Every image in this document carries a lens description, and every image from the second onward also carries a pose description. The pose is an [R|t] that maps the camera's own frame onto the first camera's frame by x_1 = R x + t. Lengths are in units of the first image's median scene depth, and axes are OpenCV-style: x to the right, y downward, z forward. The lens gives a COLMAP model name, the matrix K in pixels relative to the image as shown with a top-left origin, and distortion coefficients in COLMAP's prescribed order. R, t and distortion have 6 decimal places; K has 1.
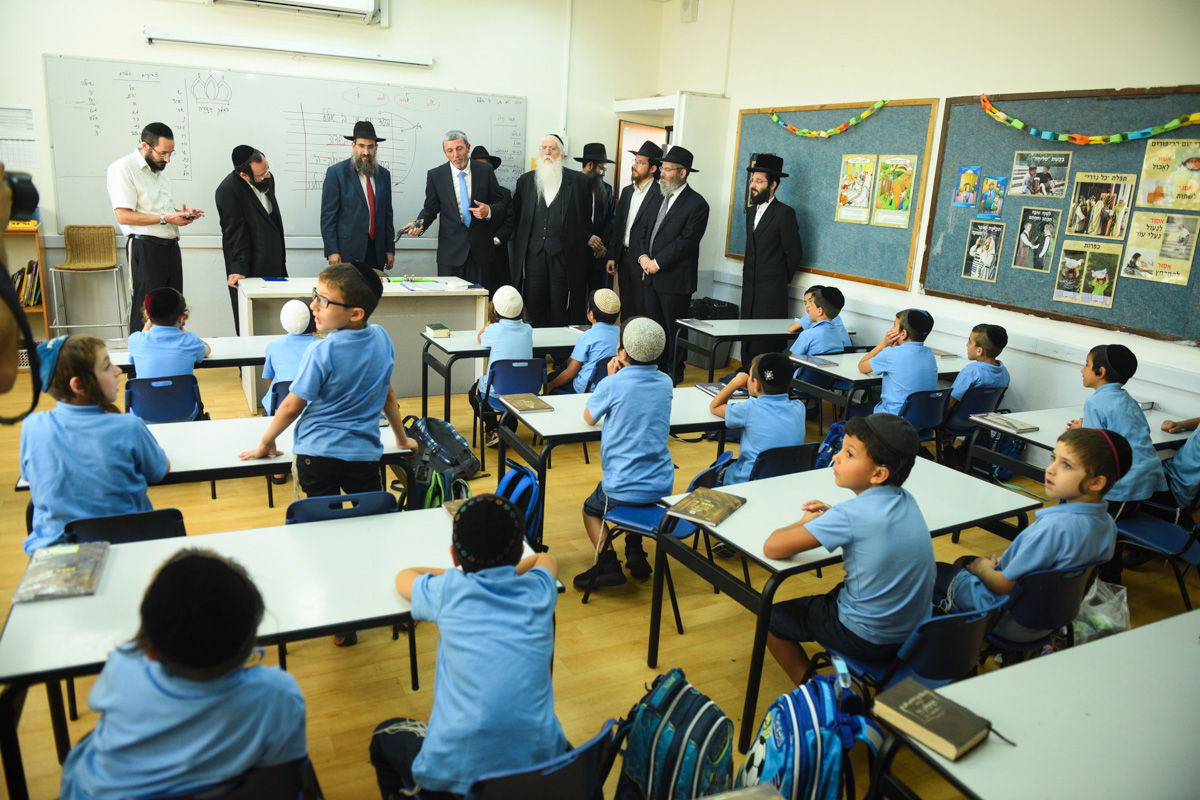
lens RADIAL K [[814.2, 0, 595.7], [0, 814.2, 404.0], [0, 0, 1]] dist [-0.049631, -0.001156]
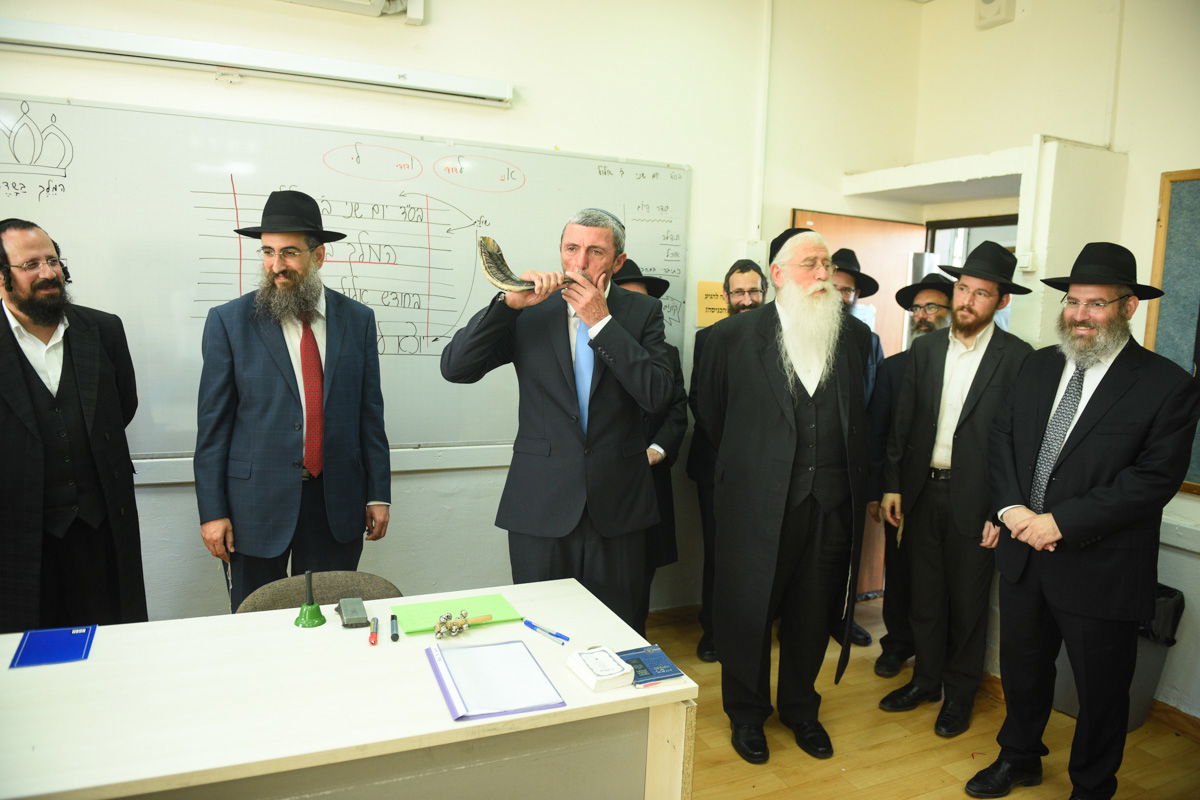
lens RADIAL K [[814.2, 0, 598.0], [0, 814.2, 394.4], [0, 0, 1]] dist [-0.049631, -0.001156]
pose [[0.997199, -0.010364, -0.074078, -0.147723], [-0.001330, 0.987741, -0.156096, -0.212345], [0.074788, 0.155757, 0.984960, 0.695447]]
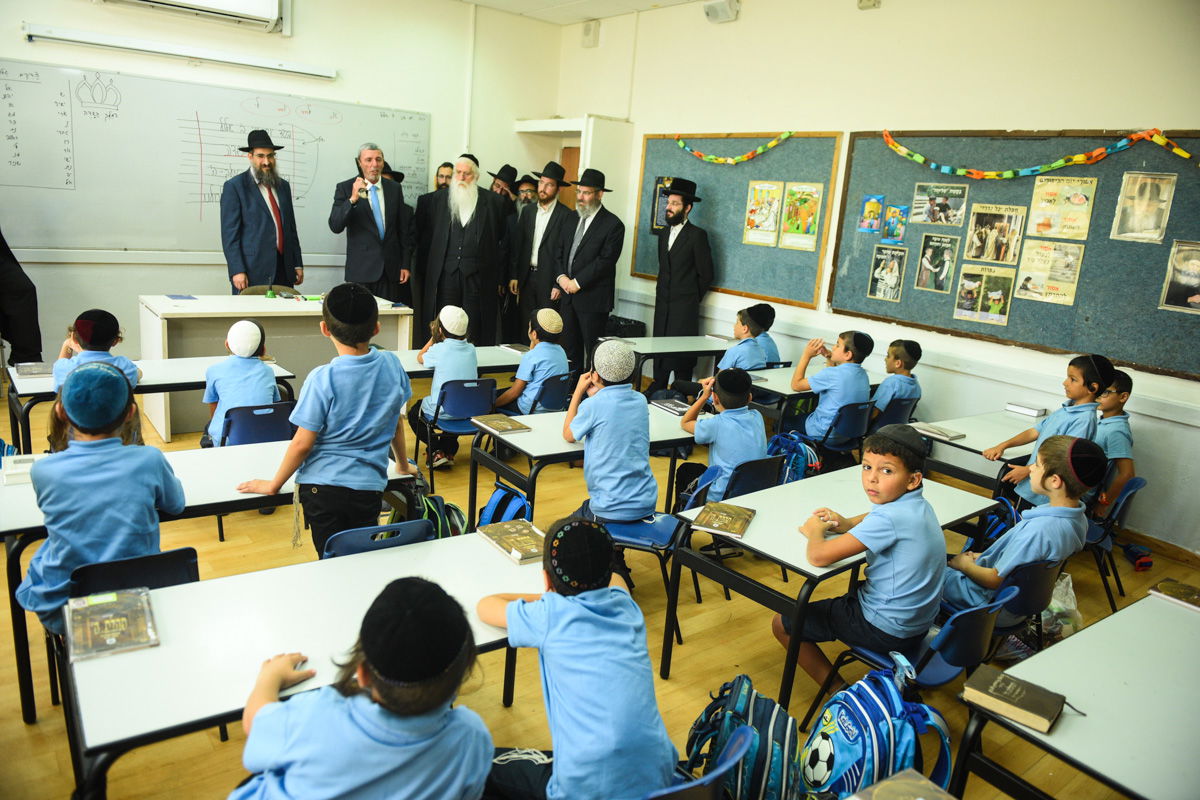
lens RADIAL K [[814.2, 0, 595.0], [0, 814.2, 402.3], [0, 0, 1]] dist [-0.049631, -0.001156]
pose [[0.983399, -0.019943, 0.180359, -0.098935], [0.023745, 0.999538, -0.018950, -0.004058], [-0.179898, 0.022918, 0.983418, -0.000761]]
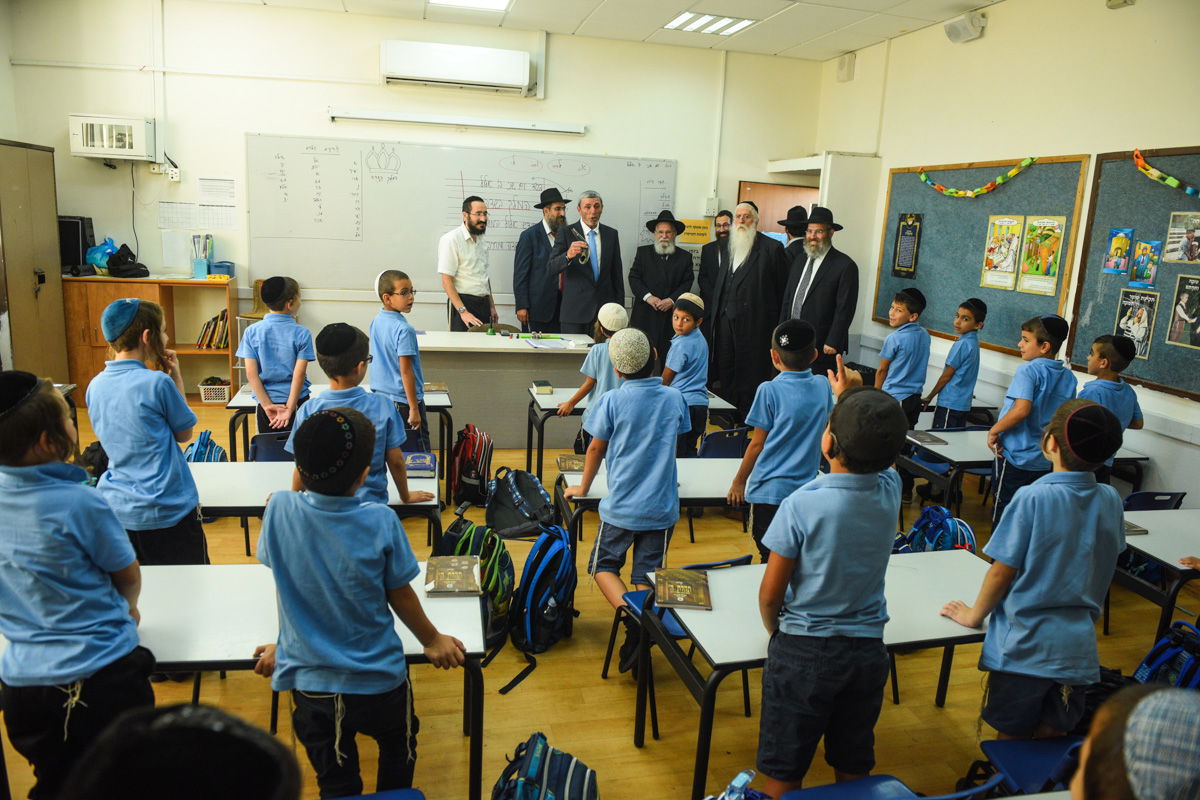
lens RADIAL K [[814.2, 0, 599.6], [0, 814.2, 404.4], [0, 0, 1]] dist [-0.049631, -0.001156]
pose [[0.966760, 0.048219, -0.251098, 0.125187], [-0.063833, 0.996476, -0.054408, -0.014689], [0.247590, 0.068627, 0.966431, 0.011682]]
